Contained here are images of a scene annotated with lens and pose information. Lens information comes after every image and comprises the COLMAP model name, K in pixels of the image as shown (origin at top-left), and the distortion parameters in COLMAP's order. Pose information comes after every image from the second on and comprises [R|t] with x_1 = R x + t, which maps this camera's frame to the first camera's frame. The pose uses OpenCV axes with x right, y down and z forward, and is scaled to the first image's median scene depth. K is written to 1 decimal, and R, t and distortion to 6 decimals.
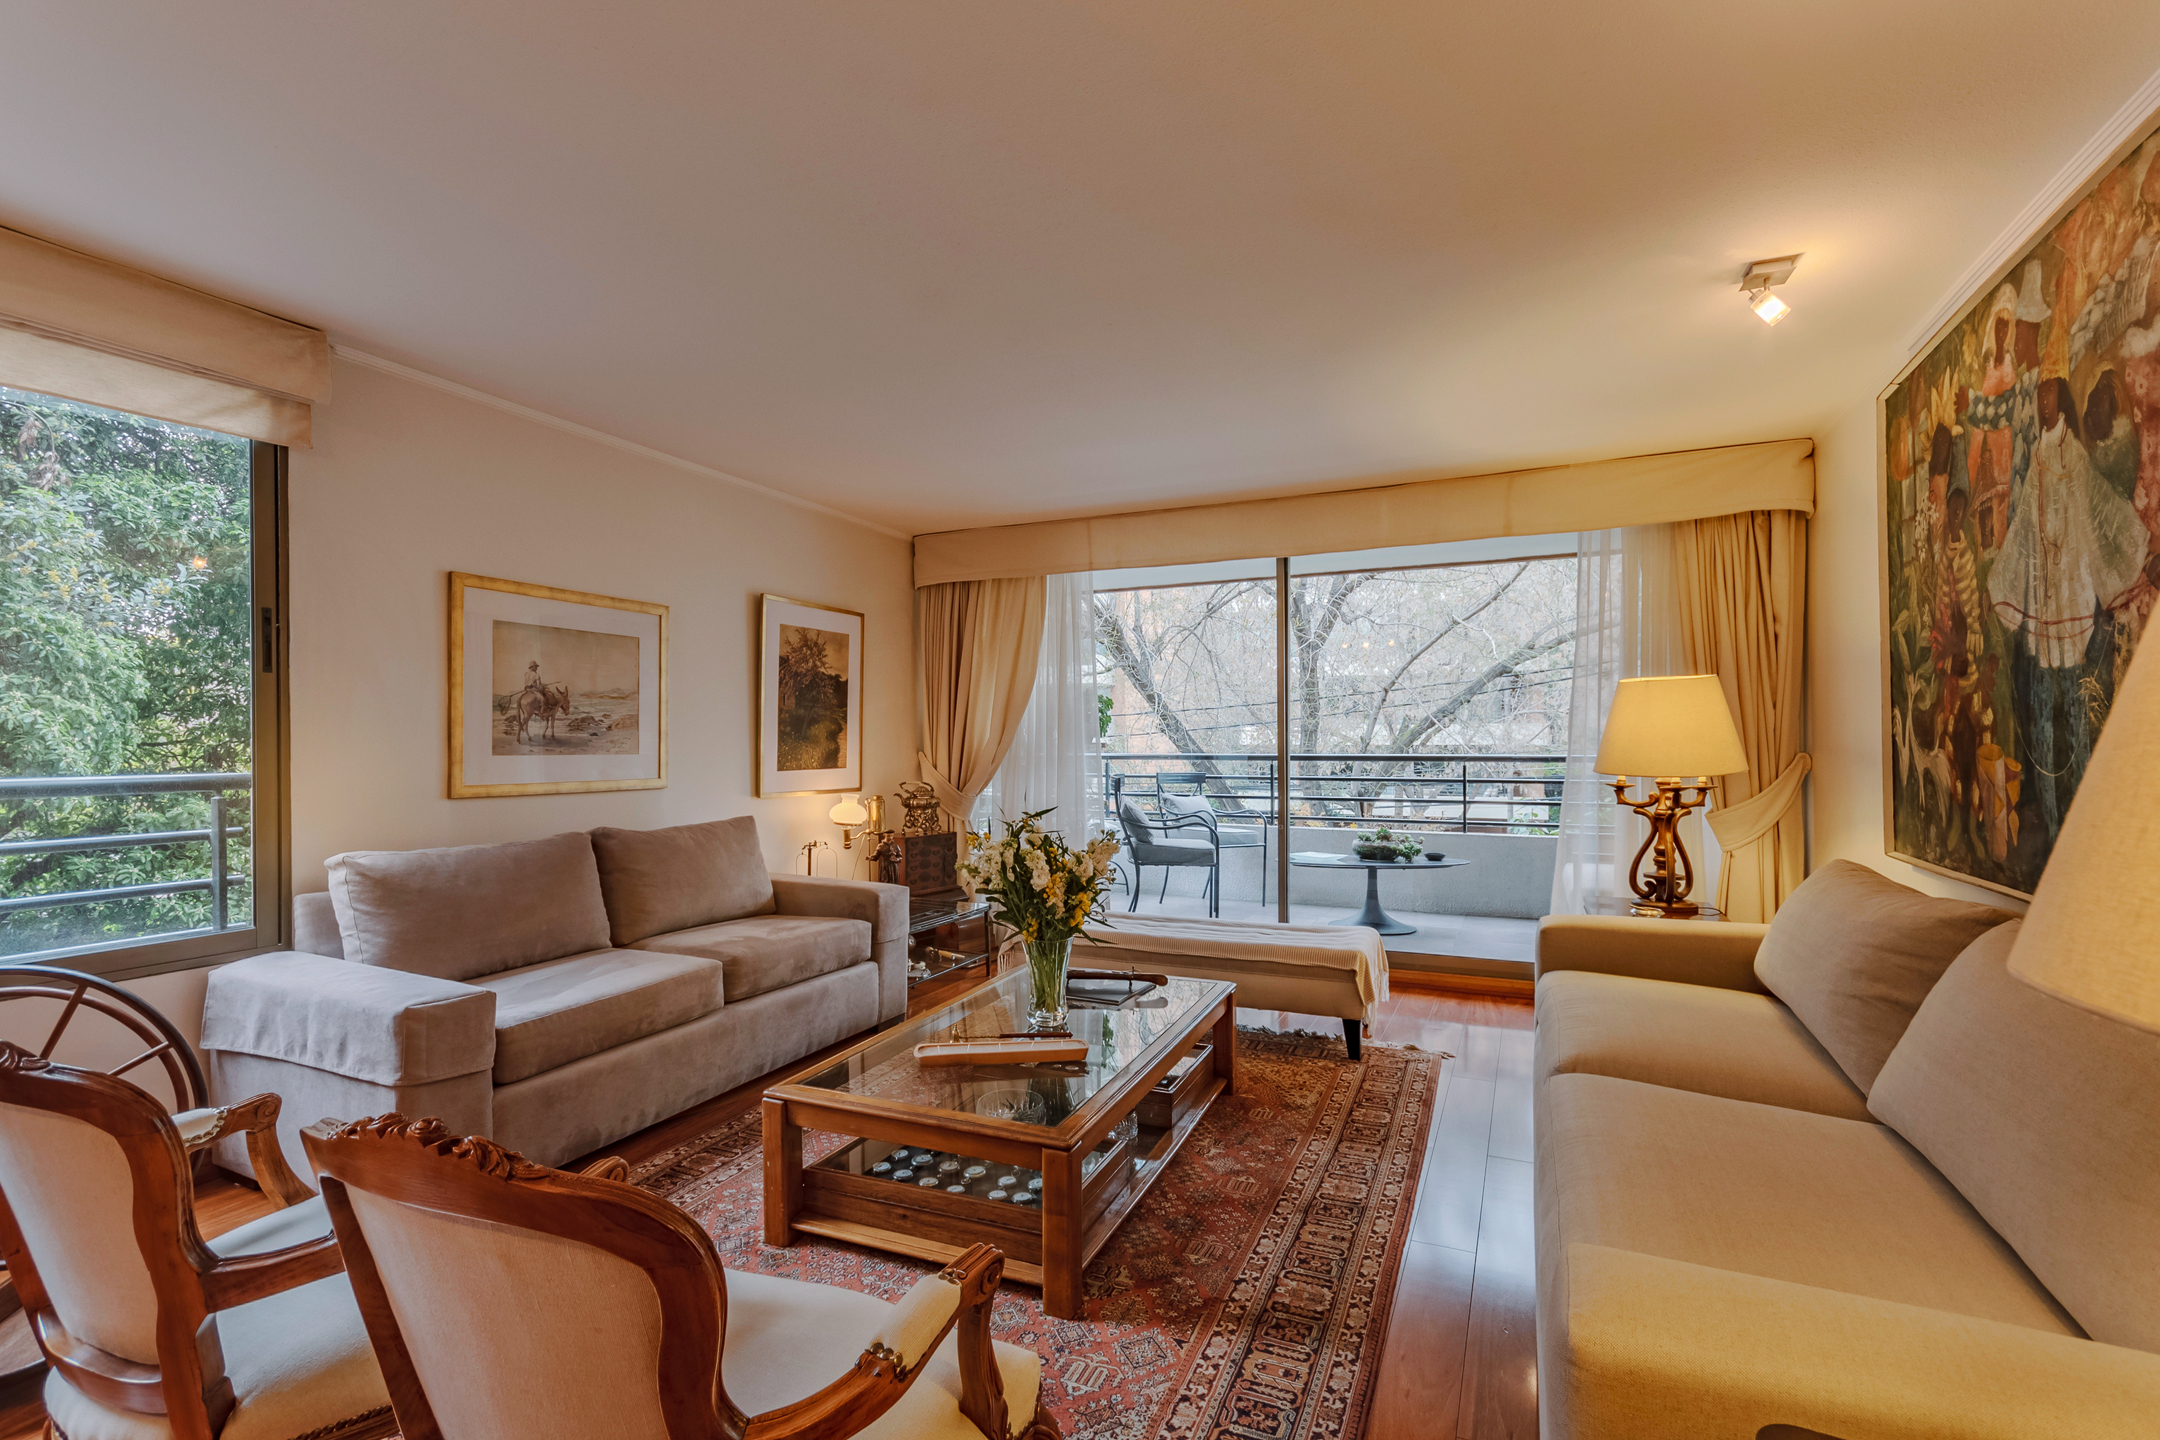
lens RADIAL K [[1069.0, 0, 1080.0], [0, 1069.0, 720.0], [0, 0, 1]] dist [0.003665, 0.000372]
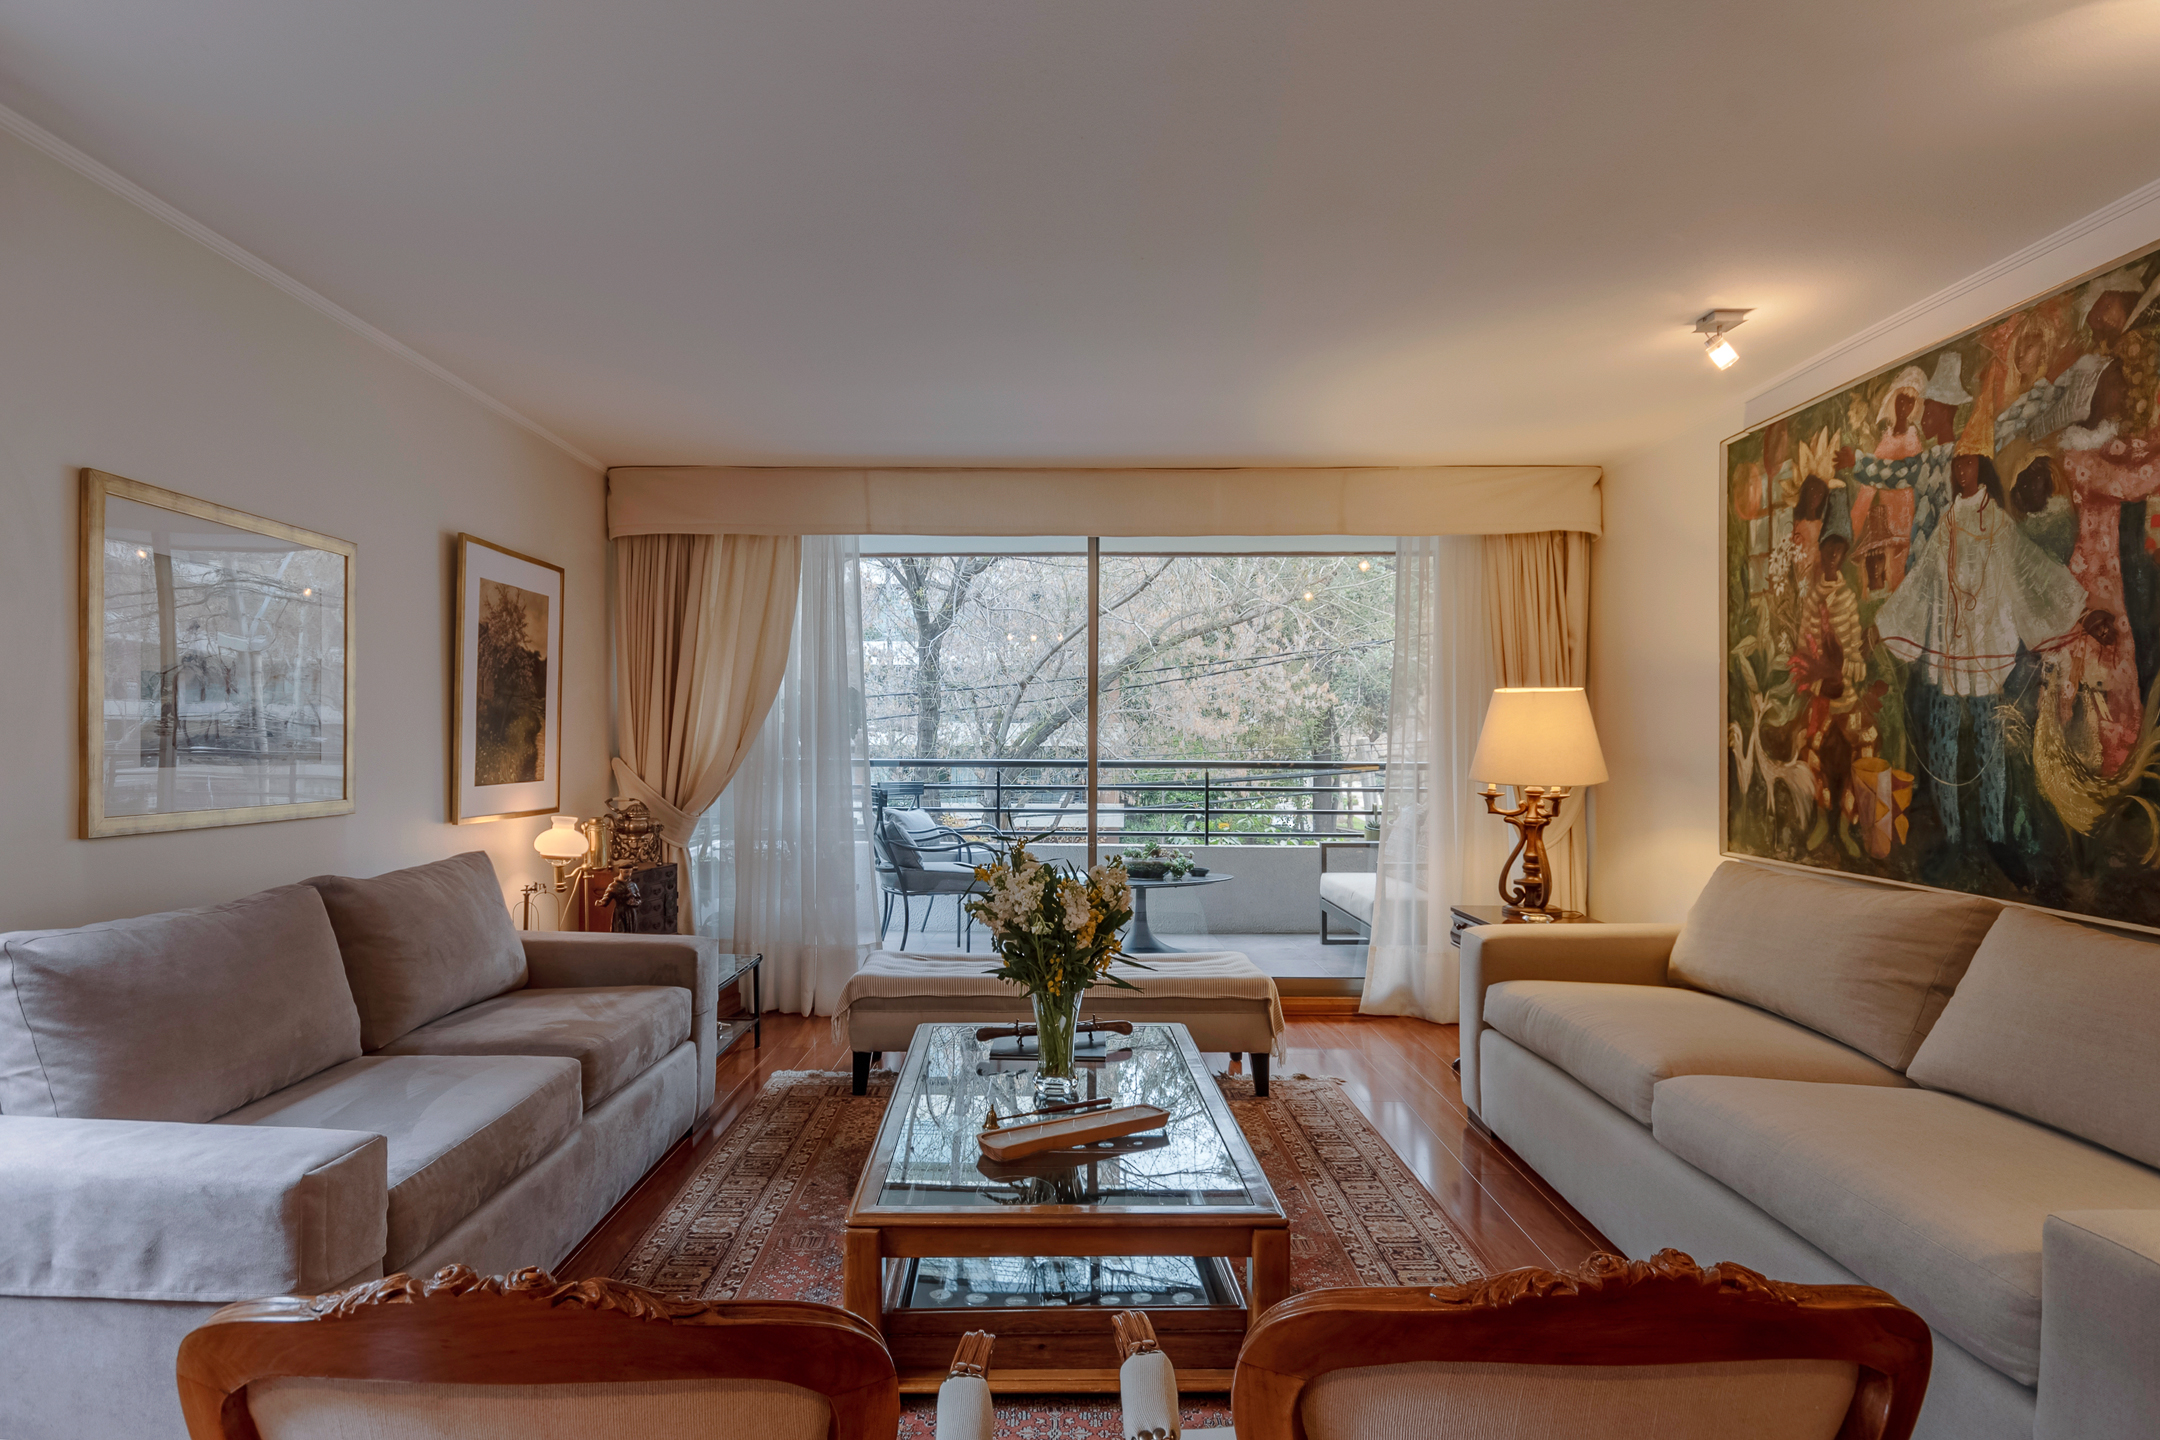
lens RADIAL K [[1271.6, 0, 1081.5], [0, 1271.6, 730.9], [0, 0, 1]] dist [0.000061, -0.001463]
pose [[0.900041, 0.010481, 0.435680, -0.464926], [-0.016253, 0.999823, 0.009525, -0.005222], [-0.435503, -0.015654, 0.900051, 0.114847]]
